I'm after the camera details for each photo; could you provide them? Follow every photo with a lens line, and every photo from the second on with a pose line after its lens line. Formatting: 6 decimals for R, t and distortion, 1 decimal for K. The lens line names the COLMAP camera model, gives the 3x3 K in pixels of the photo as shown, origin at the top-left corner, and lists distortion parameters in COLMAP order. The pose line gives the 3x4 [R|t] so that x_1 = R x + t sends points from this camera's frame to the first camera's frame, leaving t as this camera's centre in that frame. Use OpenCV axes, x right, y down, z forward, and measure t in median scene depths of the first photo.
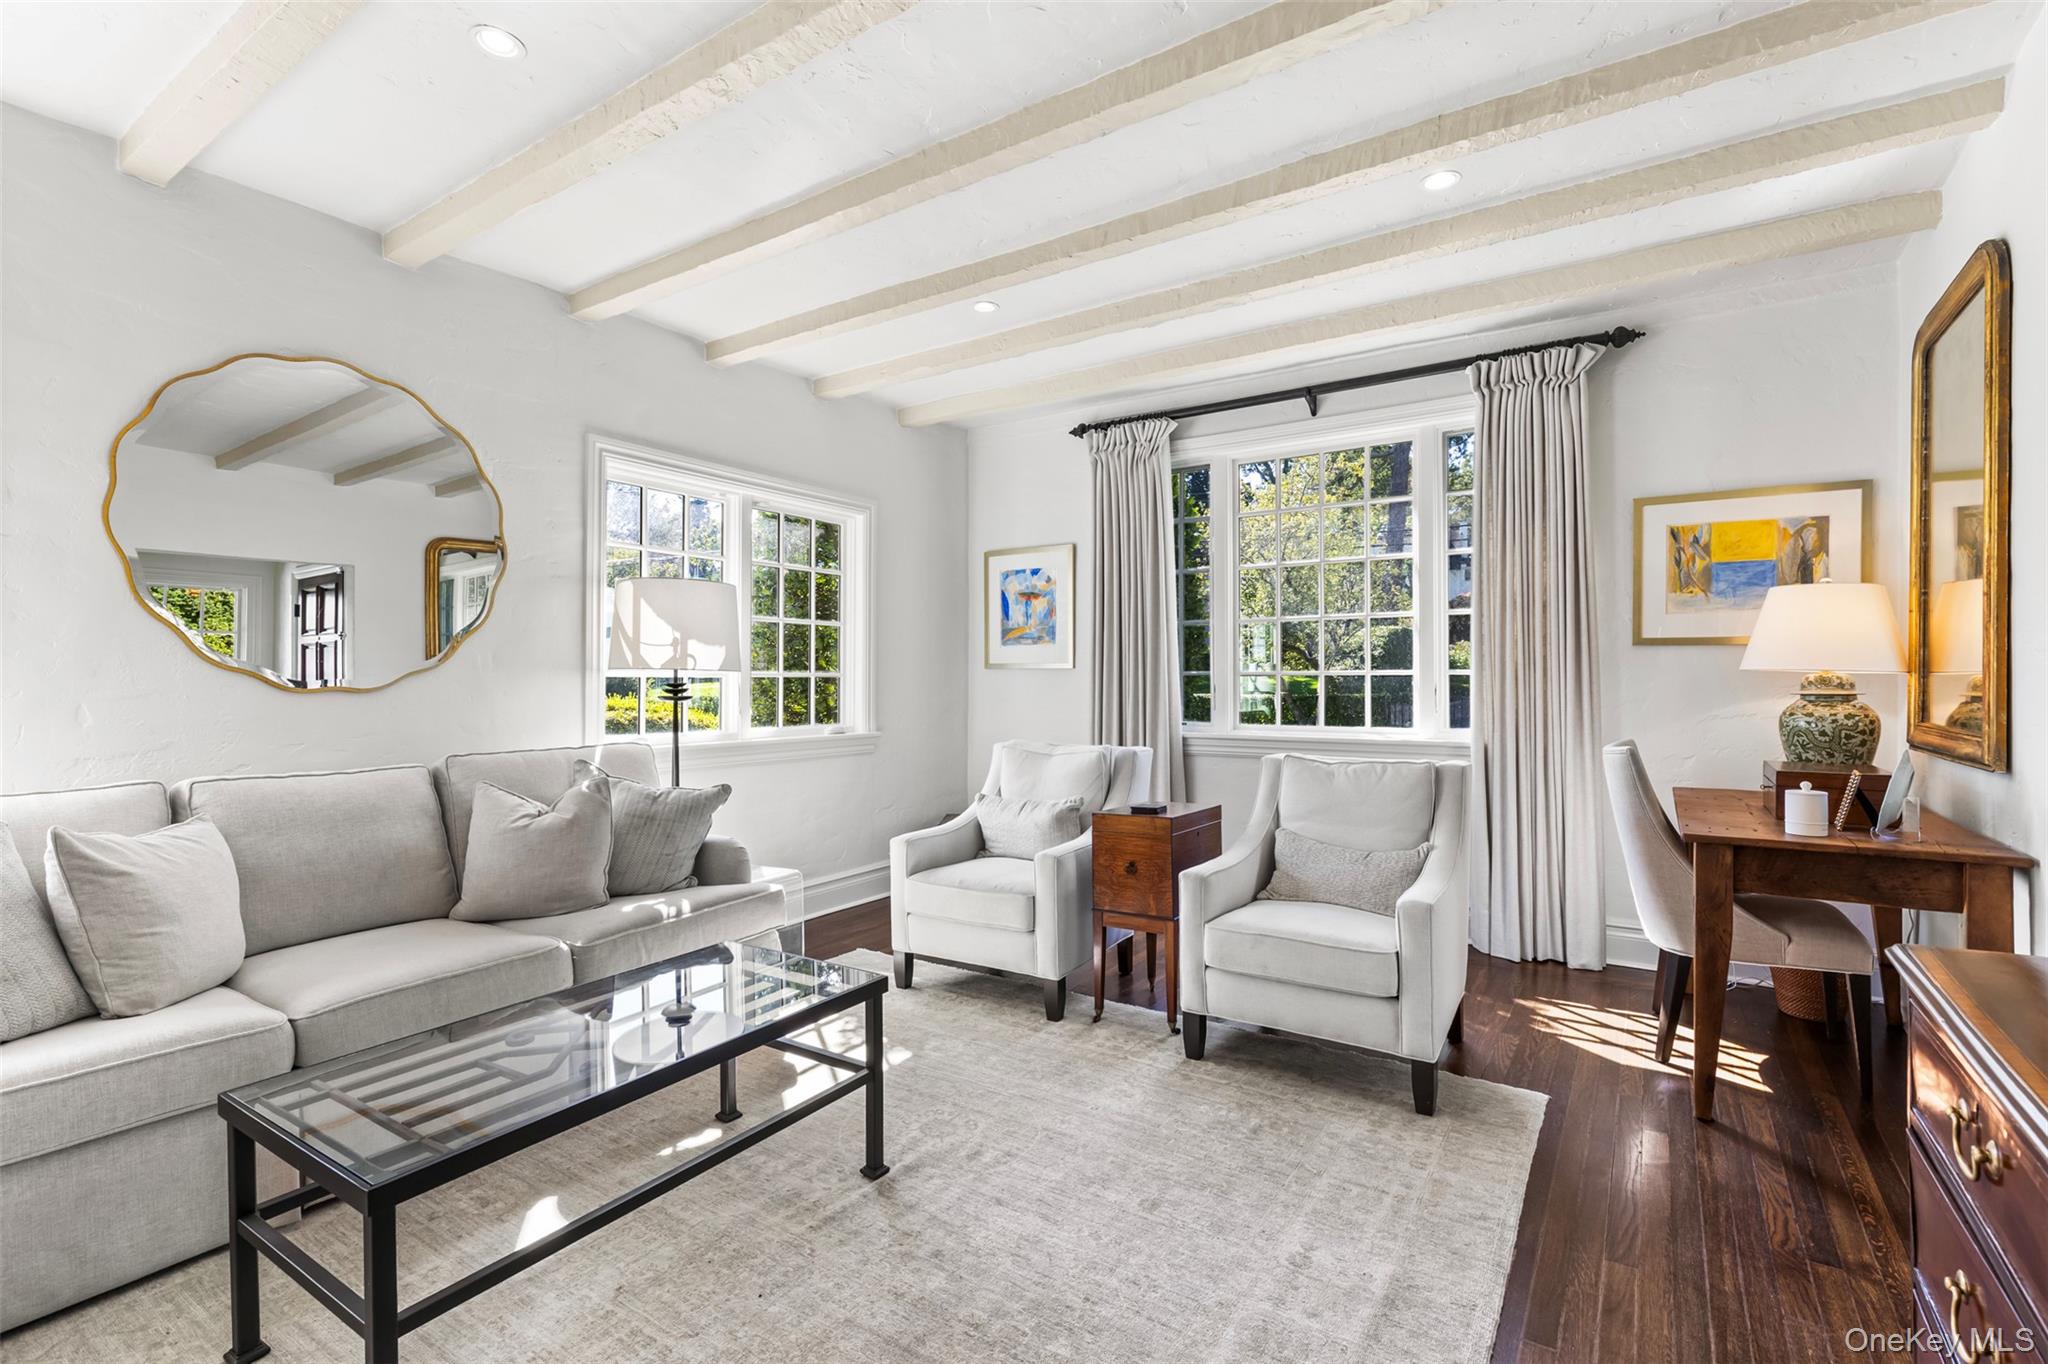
lens RADIAL K [[938.1, 0, 1024.0], [0, 938.1, 682.0], [0, 0, 1]] dist [0.000174, 0.000085]
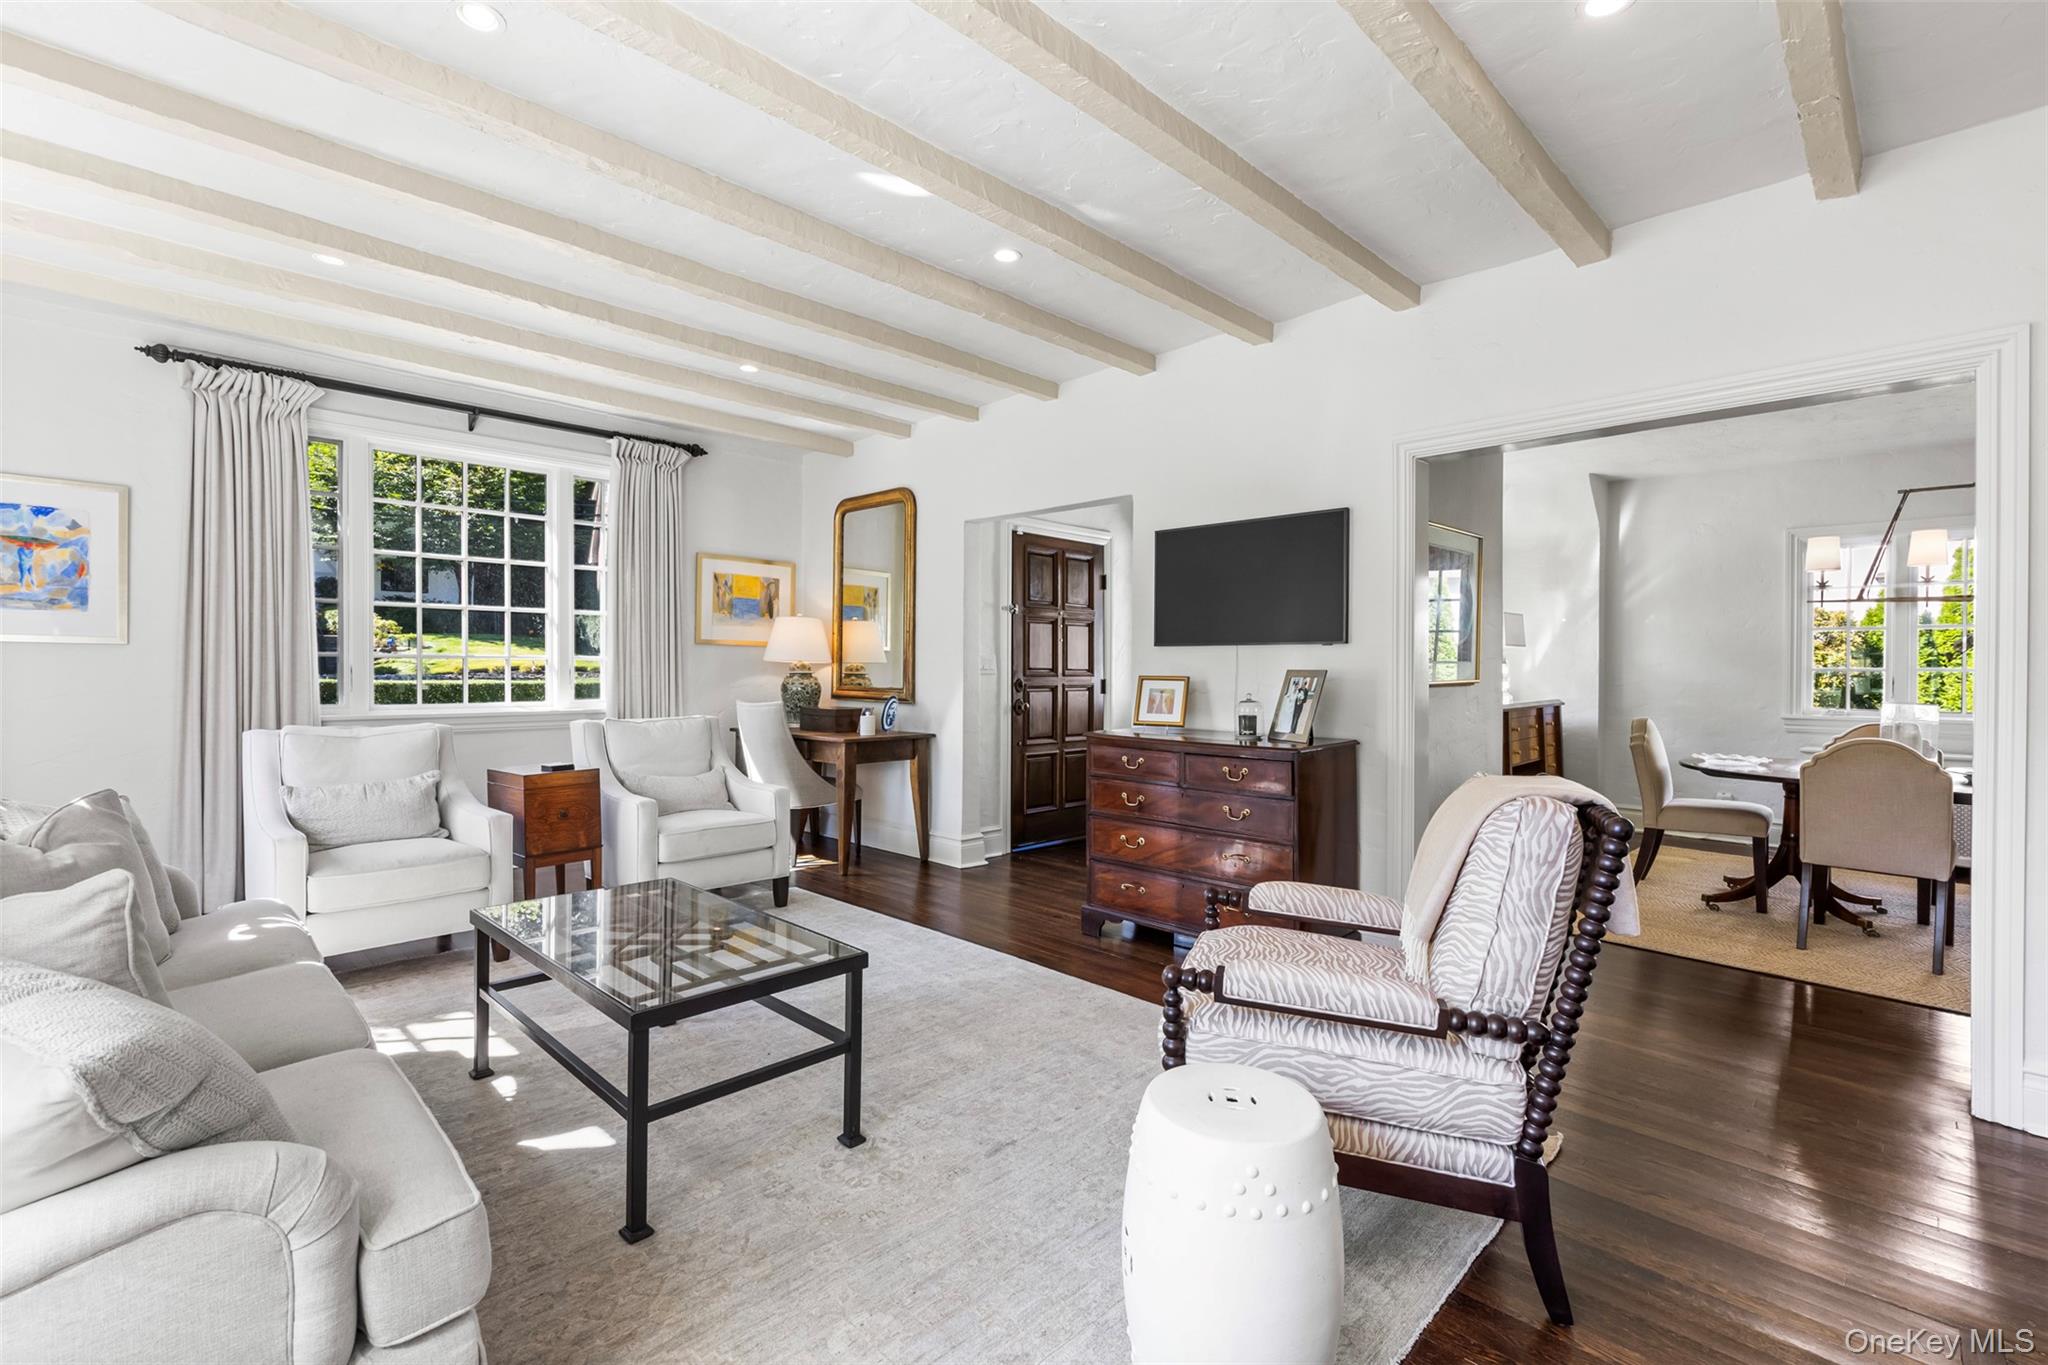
lens RADIAL K [[920.6, 0, 1031.6], [0, 920.6, 671.2], [0, 0, 1]] dist [-0.000225, -0.000113]
pose [[0.183510, 0.005658, 0.983002, -0.768570], [-0.001338, 0.999984, -0.005506, 0.015356], [-0.983017, -0.000305, 0.183515, 0.145368]]
